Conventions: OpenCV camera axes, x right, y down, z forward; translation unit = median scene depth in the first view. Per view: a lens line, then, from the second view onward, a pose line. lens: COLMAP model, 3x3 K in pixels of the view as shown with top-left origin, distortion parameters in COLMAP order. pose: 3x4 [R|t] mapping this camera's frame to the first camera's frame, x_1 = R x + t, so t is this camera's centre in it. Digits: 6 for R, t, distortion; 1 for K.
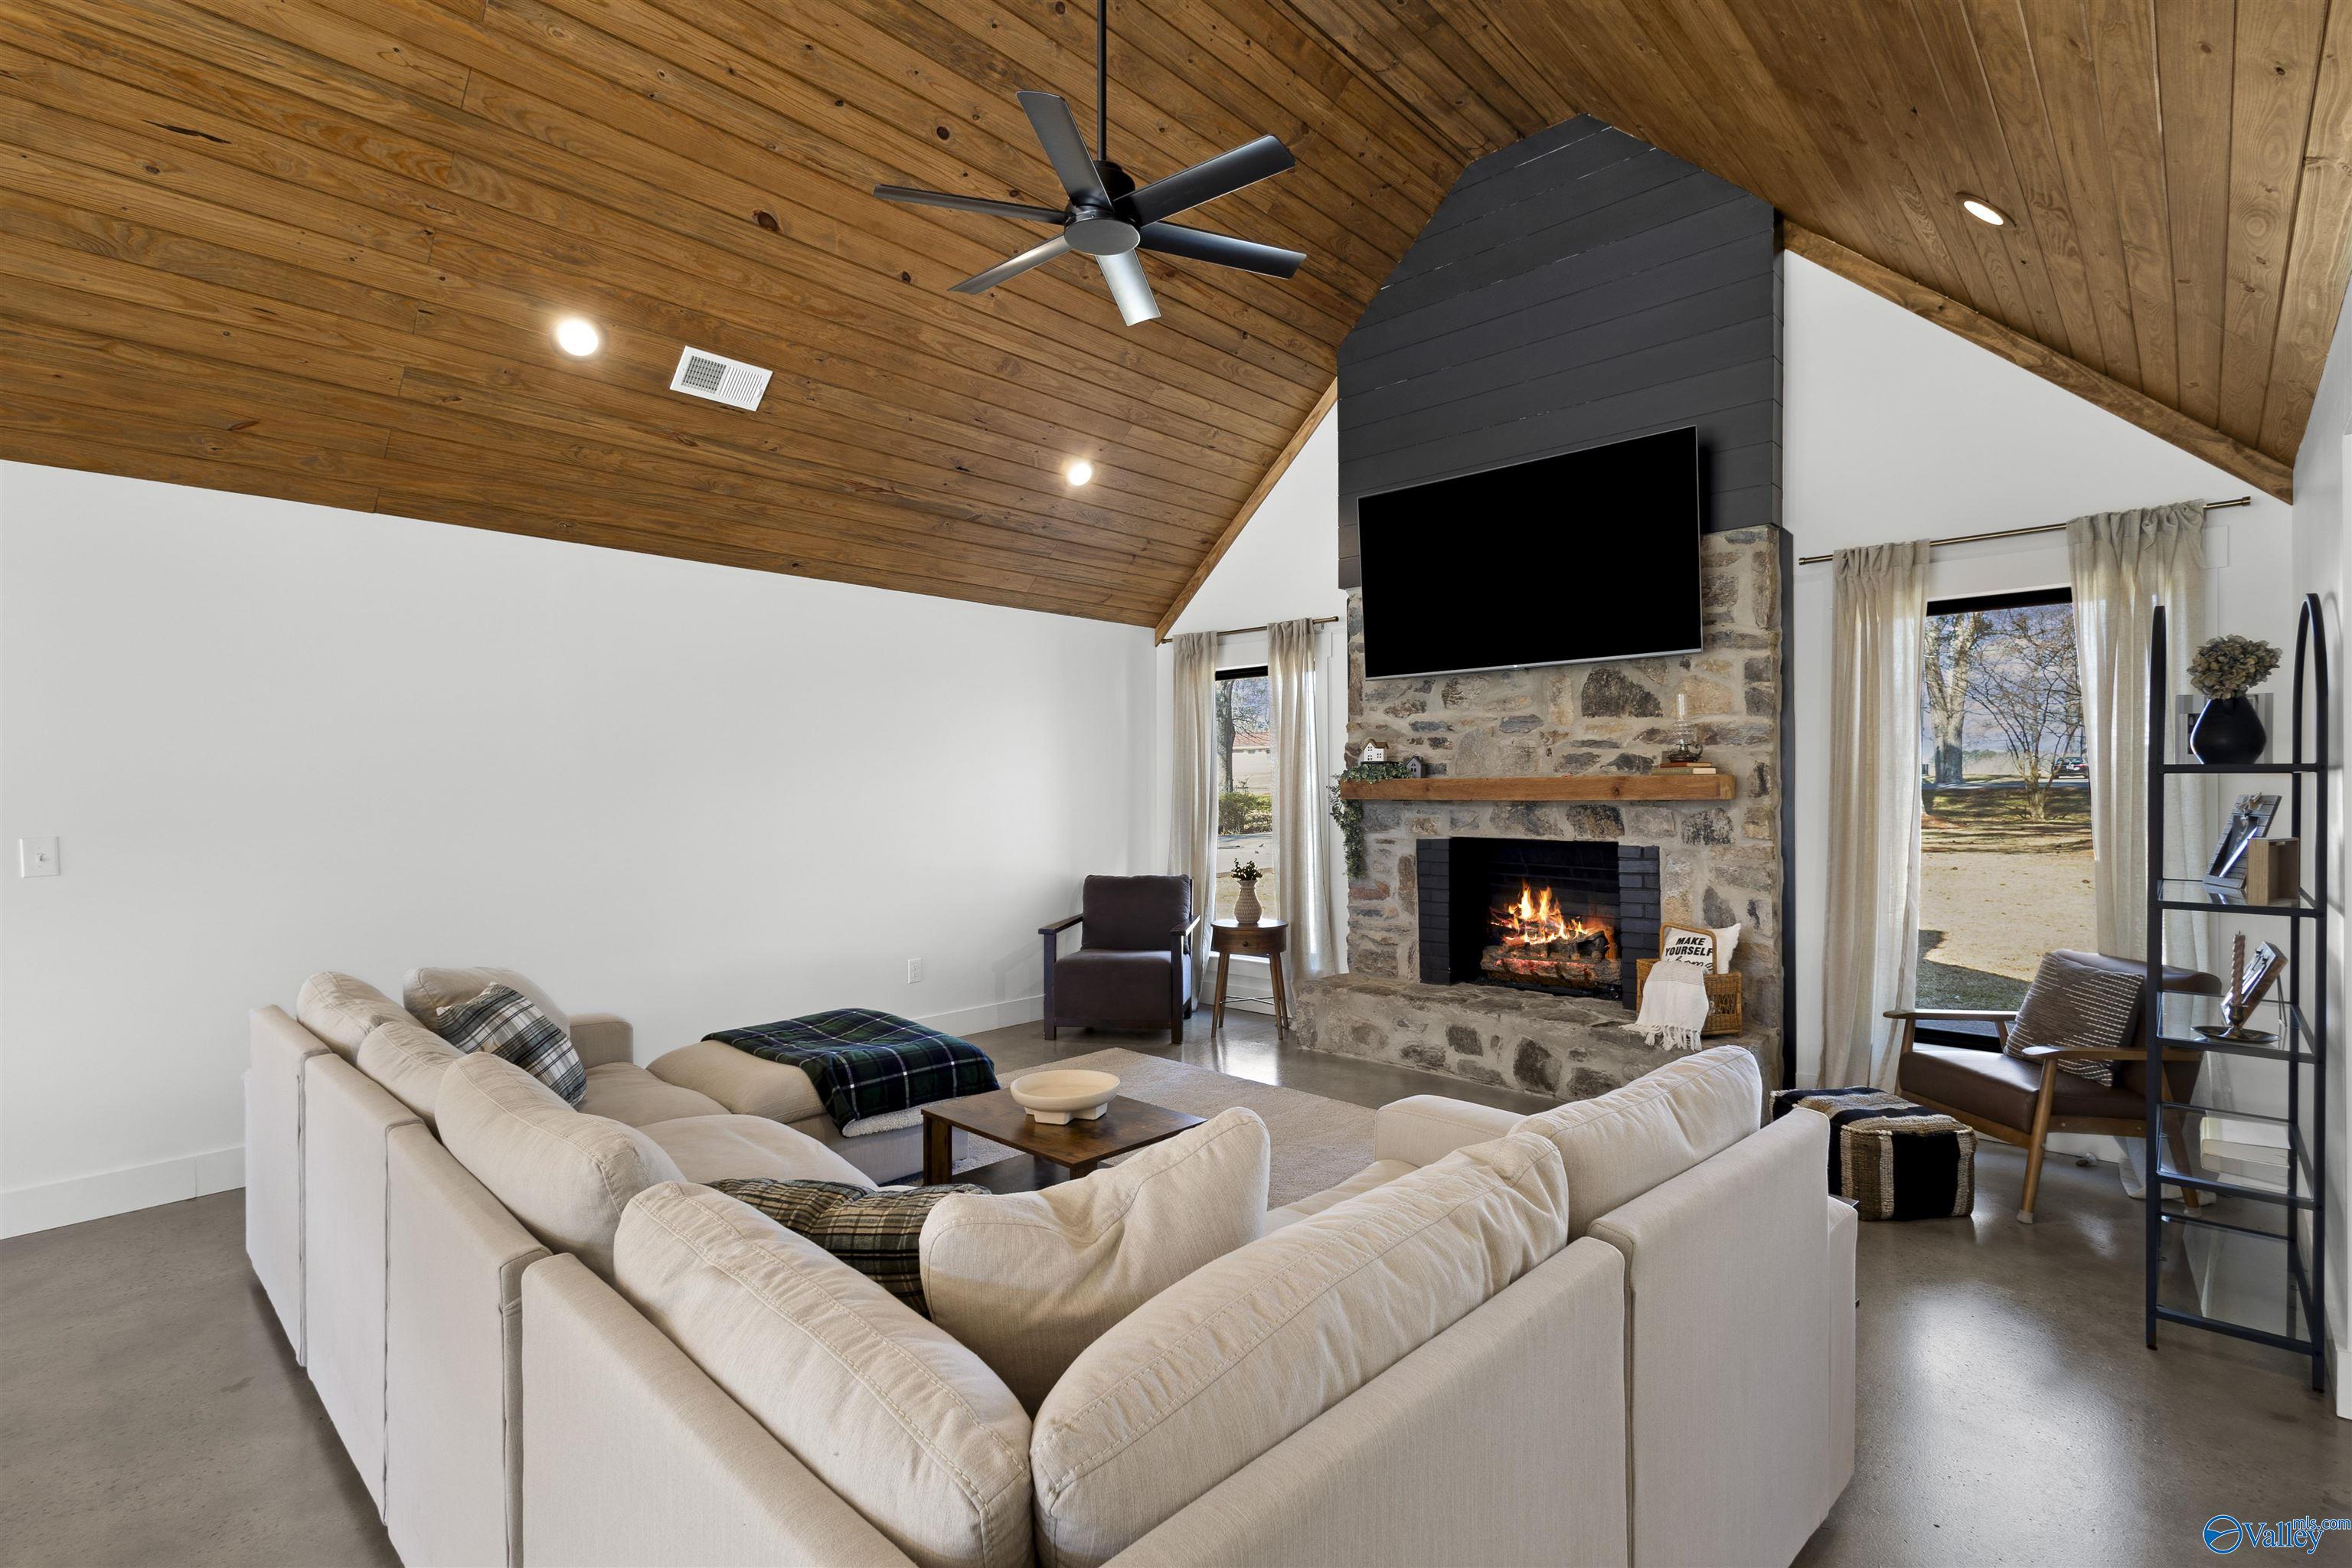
lens RADIAL K [[1101.6, 0, 1182.3], [0, 1101.6, 795.0], [0, 0, 1]] dist [0.003340, 0.000519]
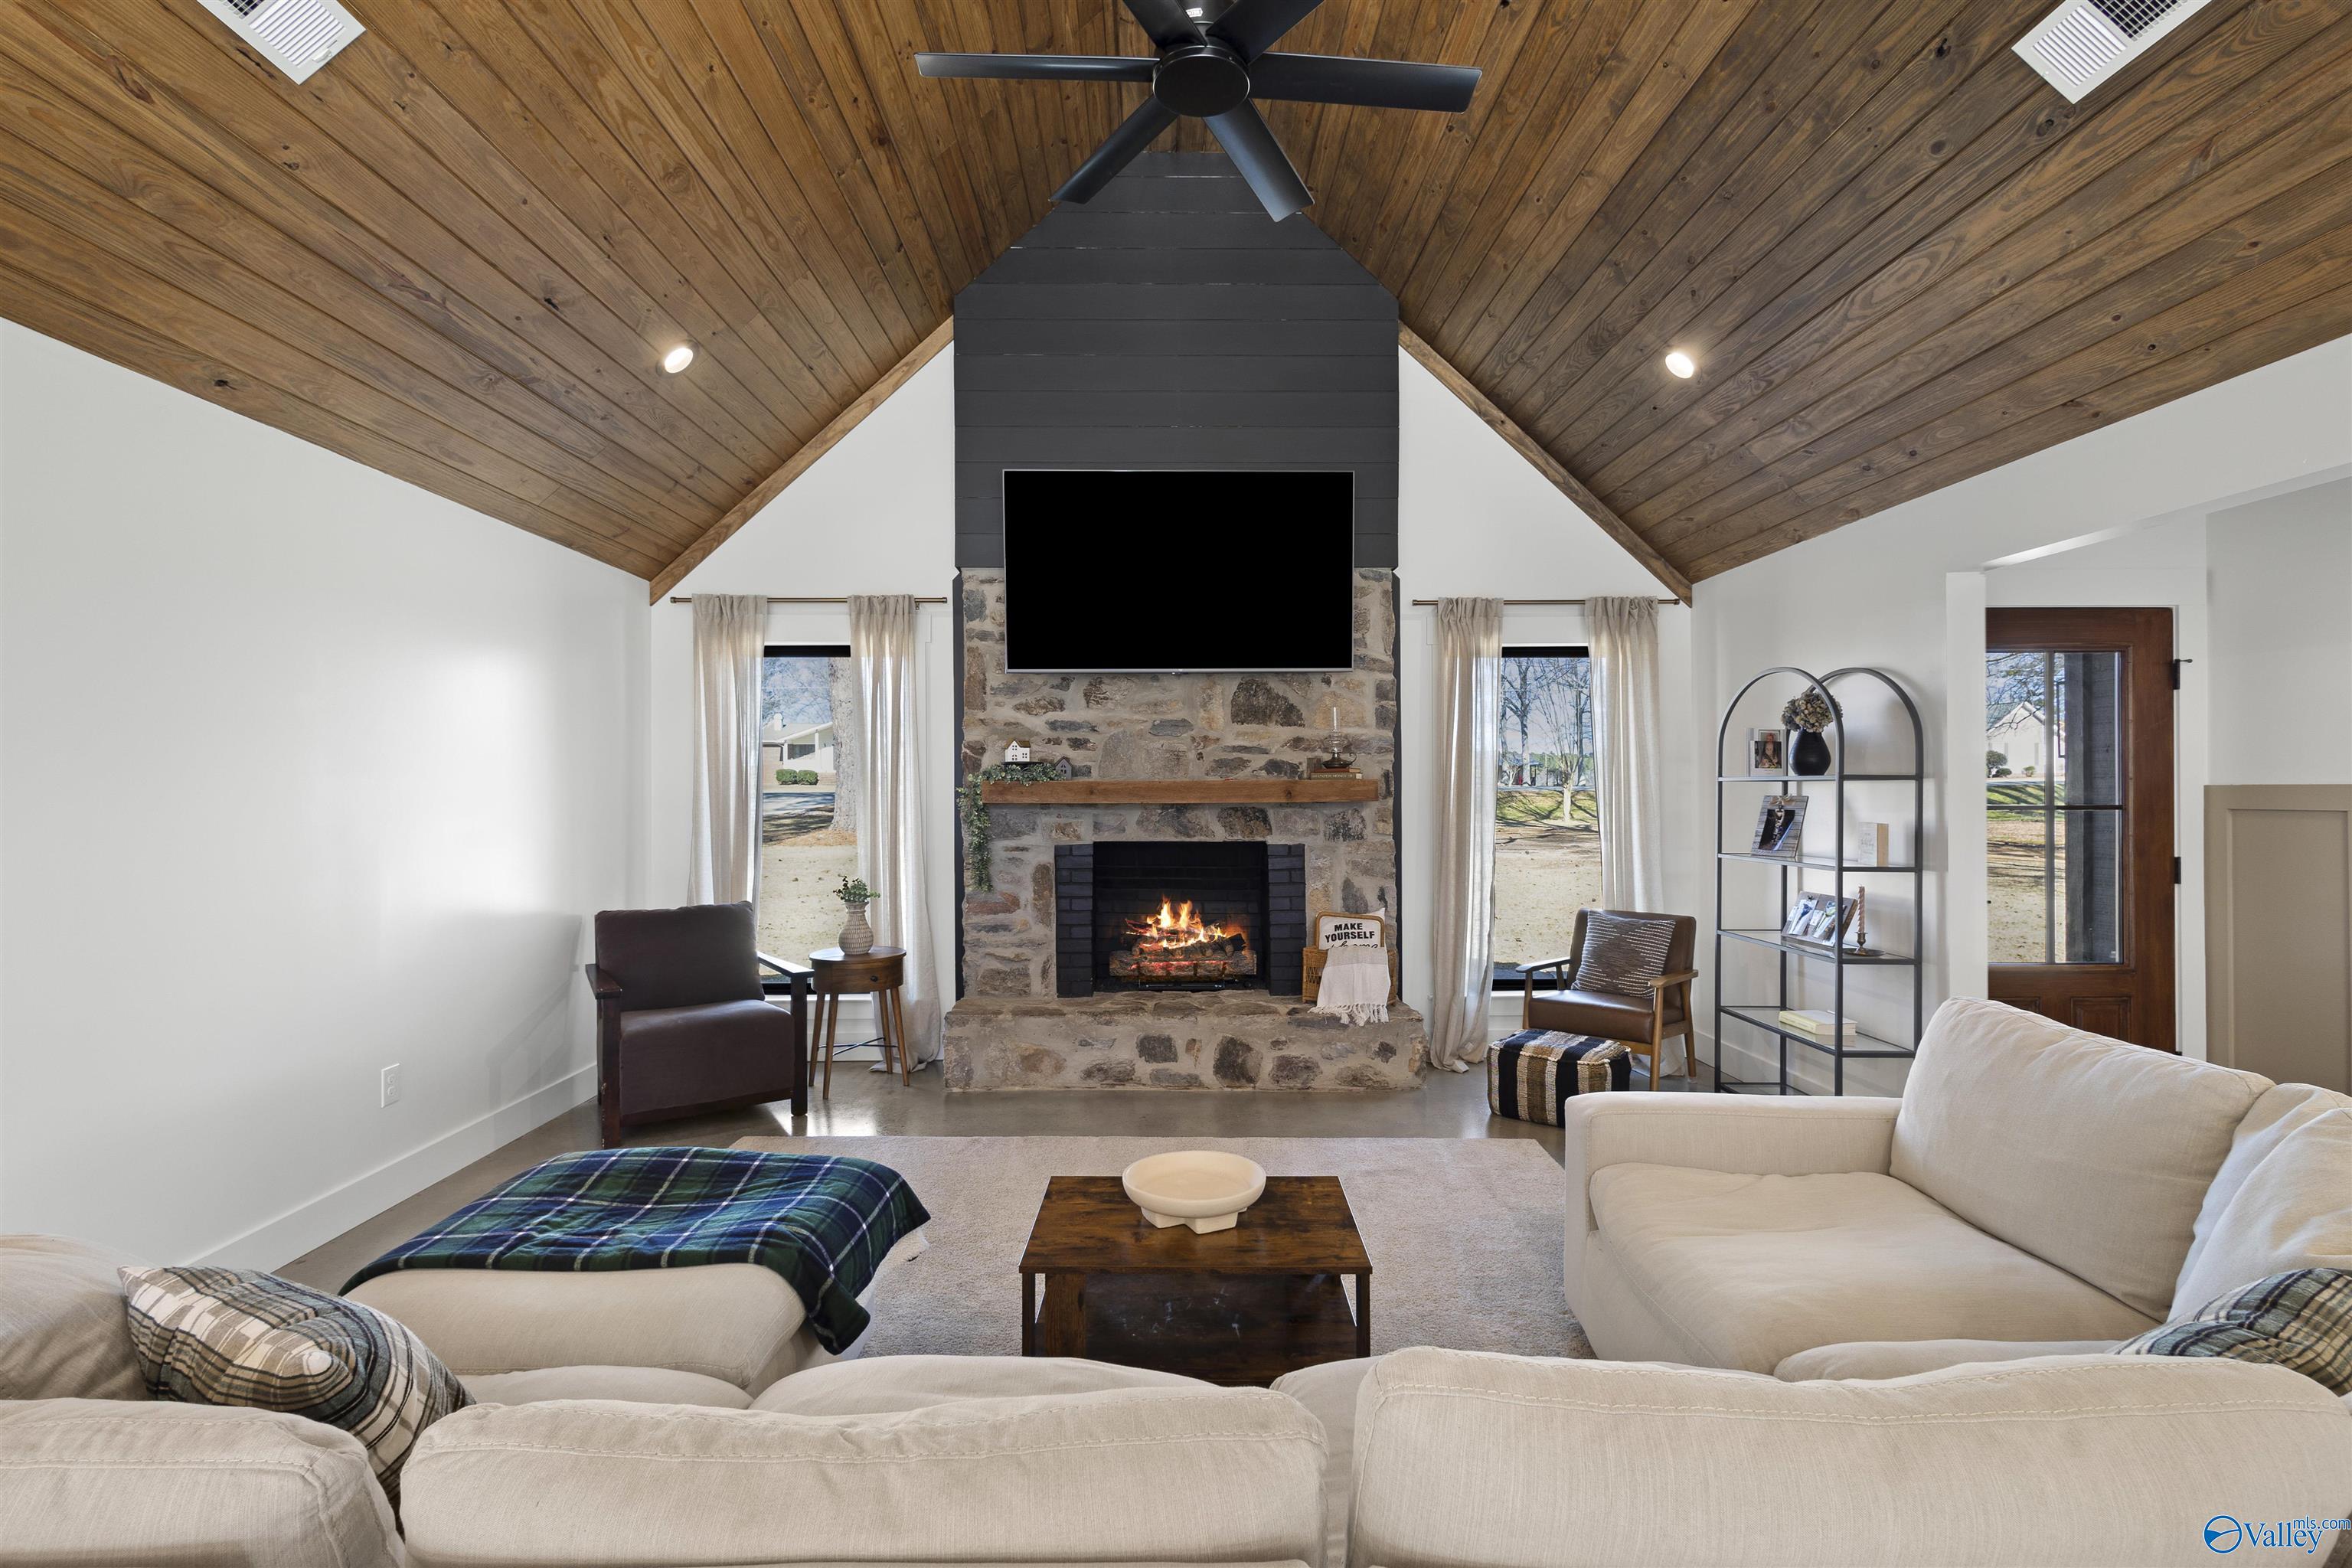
lens RADIAL K [[1089.9, 0, 1169.8], [0, 1089.9, 792.2], [0, 0, 1]] dist [0.001232, -0.000253]
pose [[0.721913, 0.001823, 0.691981, -0.394266], [0.003325, 0.999976, -0.006103, 0.000875], [-0.691976, 0.006706, 0.721890, 0.285822]]
